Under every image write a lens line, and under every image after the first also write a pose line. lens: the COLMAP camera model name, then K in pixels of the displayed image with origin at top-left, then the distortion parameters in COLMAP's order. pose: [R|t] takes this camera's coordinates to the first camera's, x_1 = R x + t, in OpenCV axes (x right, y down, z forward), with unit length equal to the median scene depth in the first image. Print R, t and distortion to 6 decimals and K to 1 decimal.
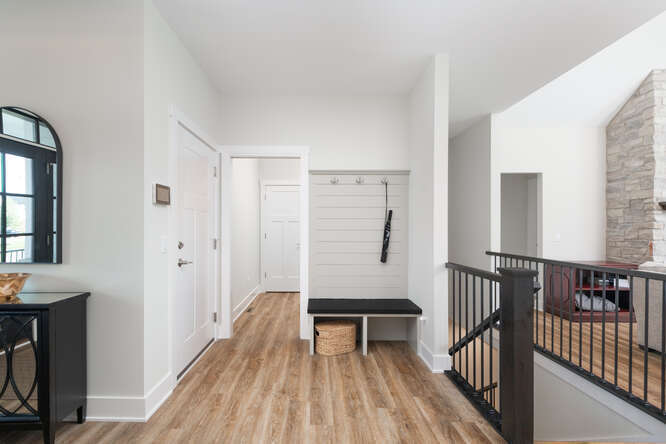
lens RADIAL K [[306.9, 0, 331.6], [0, 306.9, 226.0], [0, 0, 1]] dist [0.005746, -0.000666]
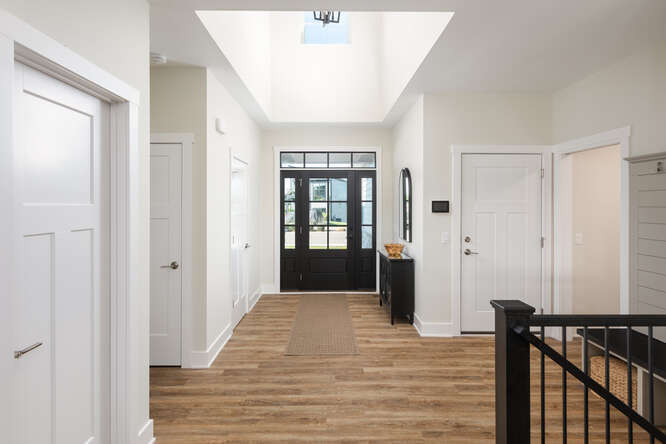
lens RADIAL K [[339.2, 0, 327.8], [0, 339.2, 206.7], [0, 0, 1]] dist [0.007596, 0.001255]
pose [[0.008221, -0.010556, -0.999910, 1.276916], [-0.002670, 0.999940, -0.010579, -0.084762], [0.999963, 0.002757, 0.008192, 0.420851]]
